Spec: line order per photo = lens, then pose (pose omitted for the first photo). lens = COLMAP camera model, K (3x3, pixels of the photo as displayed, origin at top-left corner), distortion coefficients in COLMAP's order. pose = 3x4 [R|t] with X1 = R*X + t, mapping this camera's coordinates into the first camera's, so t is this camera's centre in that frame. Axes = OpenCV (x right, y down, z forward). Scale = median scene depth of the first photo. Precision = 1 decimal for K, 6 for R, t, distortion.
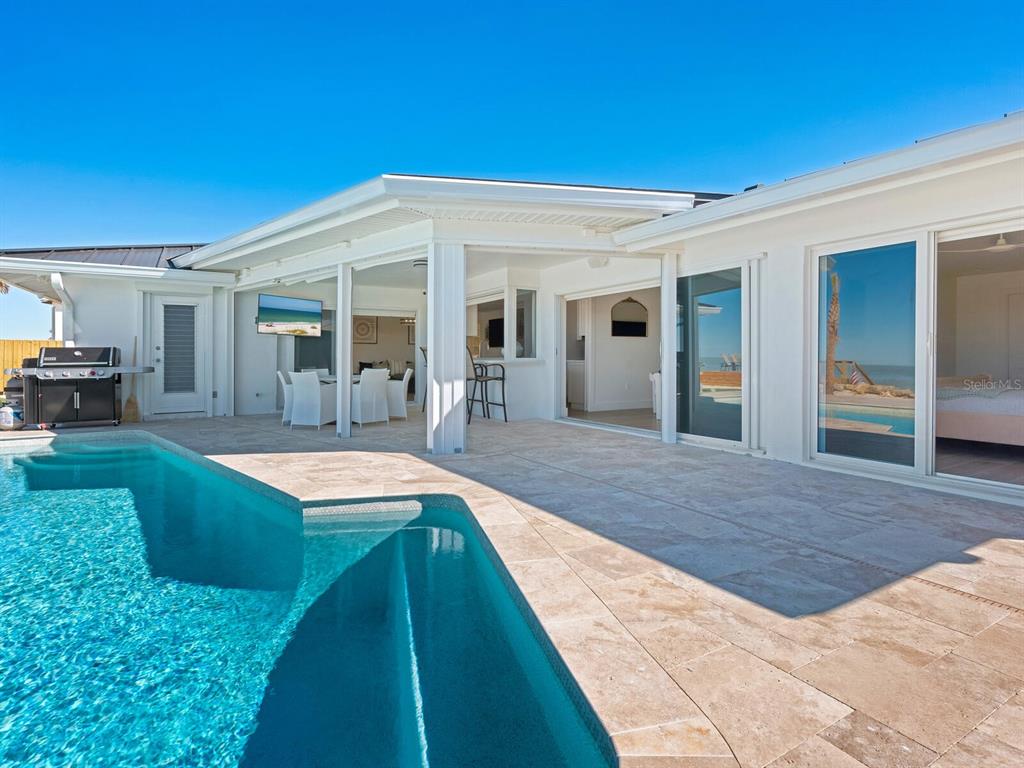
lens RADIAL K [[526.8, 0, 510.5], [0, 526.8, 363.7], [0, 0, 1]] dist [-0.004916, -0.000447]
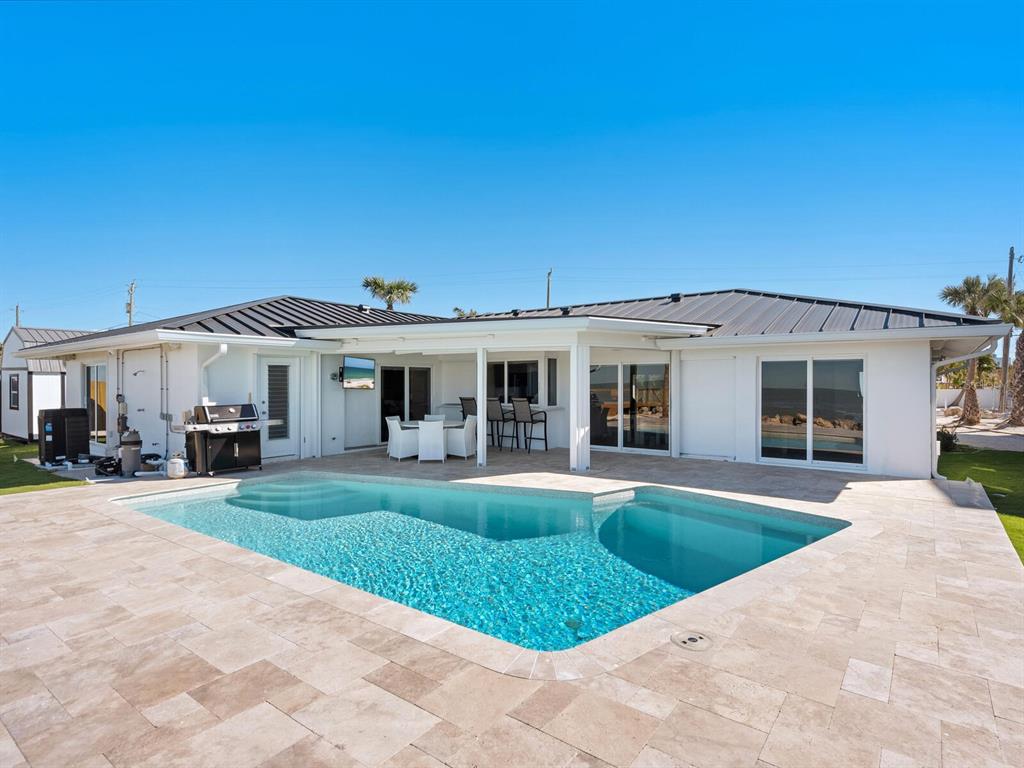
lens RADIAL K [[540.2, 0, 509.0], [0, 540.2, 390.9], [0, 0, 1]] dist [-0.004250, 0.000091]
pose [[0.924616, -0.005833, 0.380856, -0.673802], [0.005788, 0.999982, 0.001263, -0.057685], [-0.380857, 0.001037, 0.924633, -0.338970]]
